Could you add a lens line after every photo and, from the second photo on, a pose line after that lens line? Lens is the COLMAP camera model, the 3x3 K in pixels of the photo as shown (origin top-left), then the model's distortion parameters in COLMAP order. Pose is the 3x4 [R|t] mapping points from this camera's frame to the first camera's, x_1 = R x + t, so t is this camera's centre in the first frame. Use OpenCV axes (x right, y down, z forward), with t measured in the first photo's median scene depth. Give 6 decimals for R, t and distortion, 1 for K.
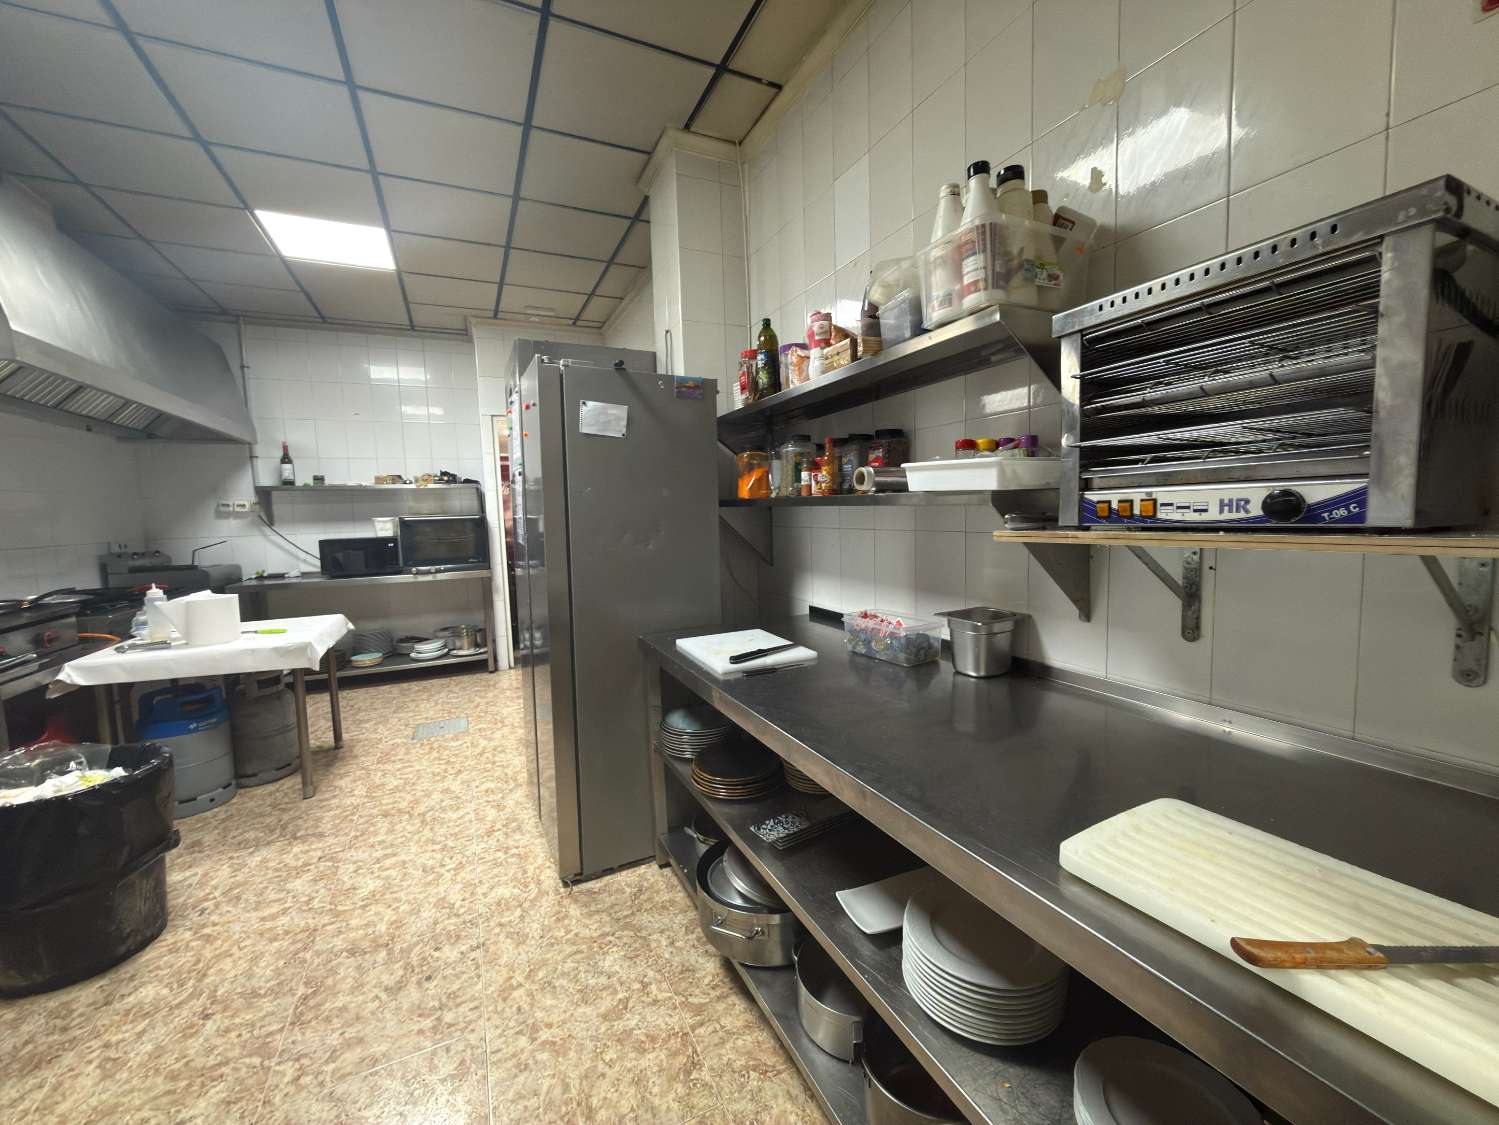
lens RADIAL K [[596.2, 0, 754.2], [0, 596.2, 560.3], [0, 0, 1]] dist [-0.001254, 0.000479]
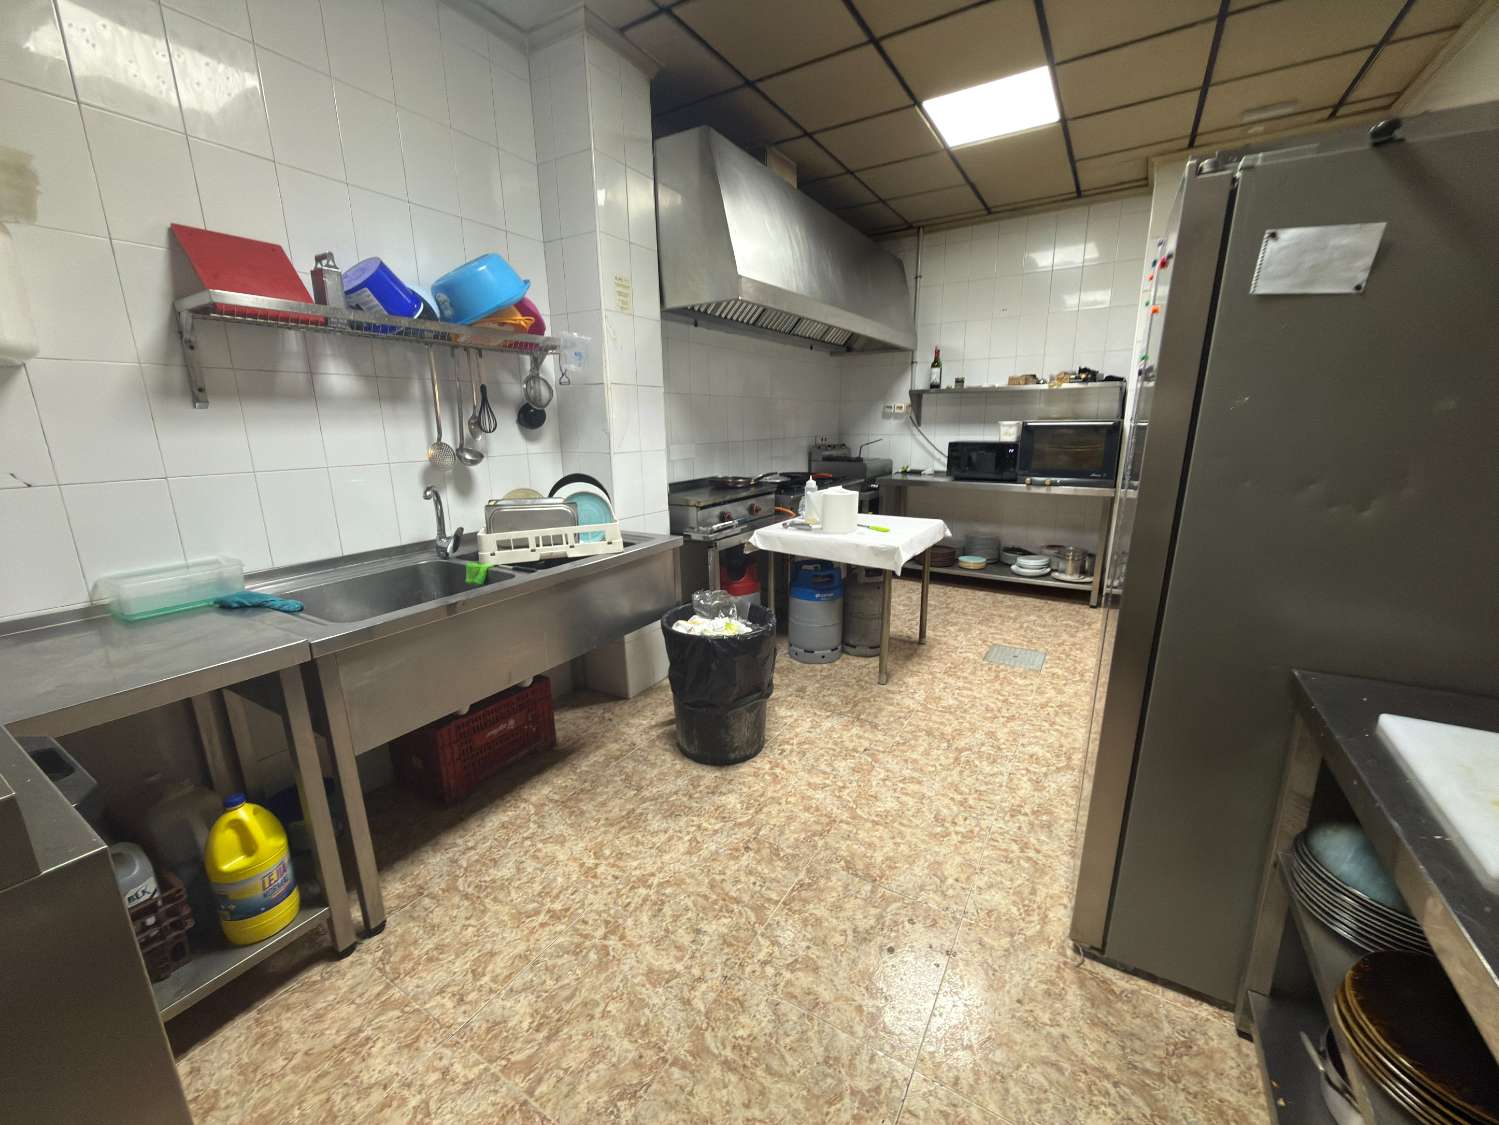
lens RADIAL K [[596.2, 0, 750.5], [0, 596.2, 560.5], [0, 0, 1]] dist [-0.001254, 0.000479]
pose [[0.534689, 0.217135, -0.816677, -0.022015], [-0.076241, 0.974879, 0.209281, -0.034154], [0.841603, -0.049636, 0.537811, 0.190651]]
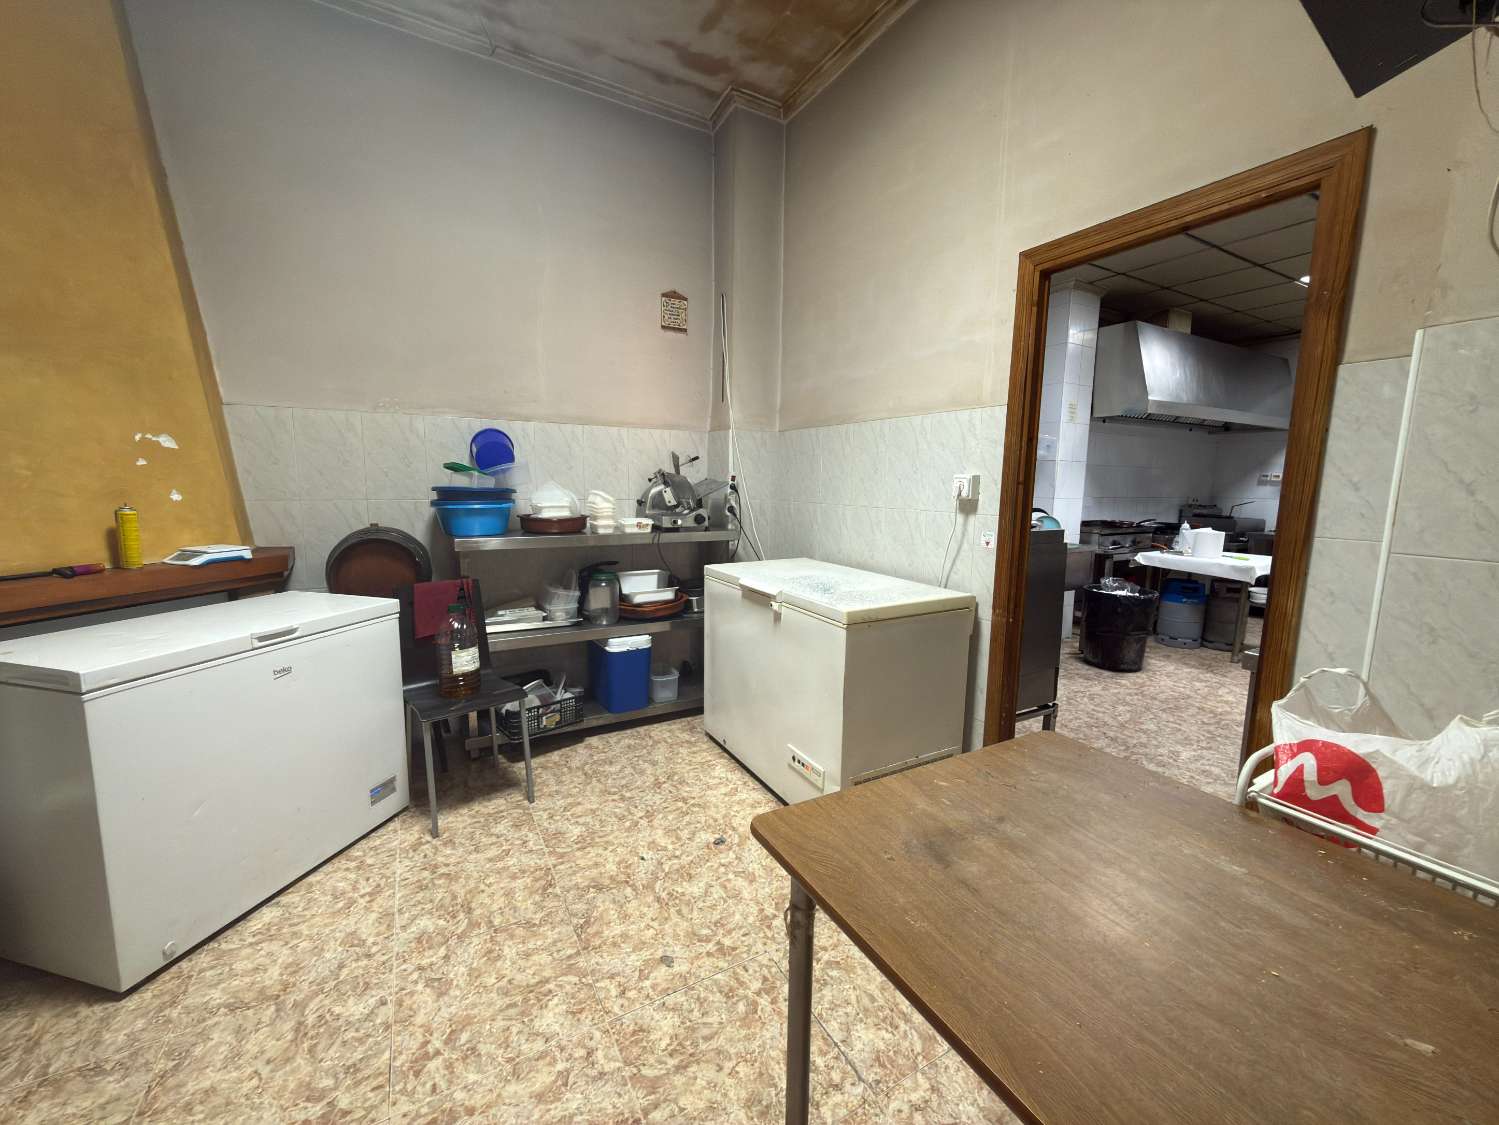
lens RADIAL K [[596.2, 0, 751.7], [0, 596.2, 559.3], [0, 0, 1]] dist [-0.001254, 0.000479]
pose [[0.055182, 0.162498, -0.985165, 0.647608], [-0.101958, 0.982427, 0.156336, 0.005057], [0.993257, 0.091818, 0.070780, -0.388128]]
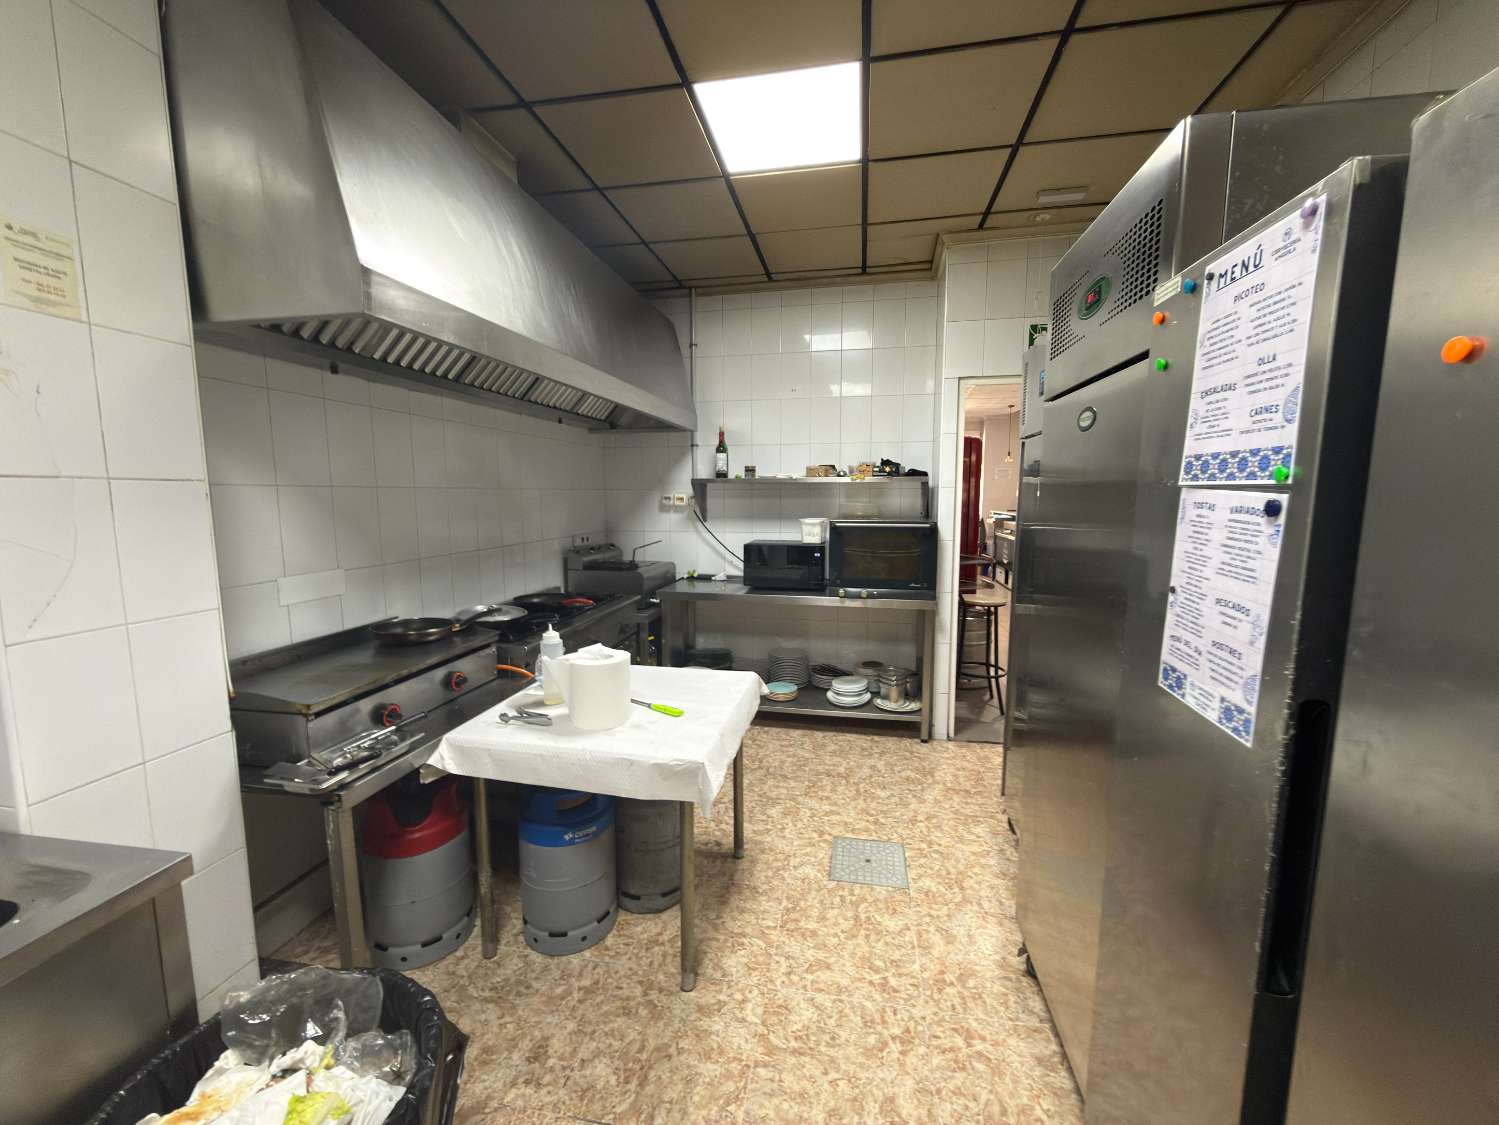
lens RADIAL K [[596.2, 0, 748.3], [0, 596.2, 562.0], [0, 0, 1]] dist [-0.001254, 0.000479]
pose [[0.798777, 0.097766, -0.593631, -0.326796], [-0.073902, 0.995180, 0.064457, -0.091663], [0.597071, -0.007616, 0.802152, 0.479114]]
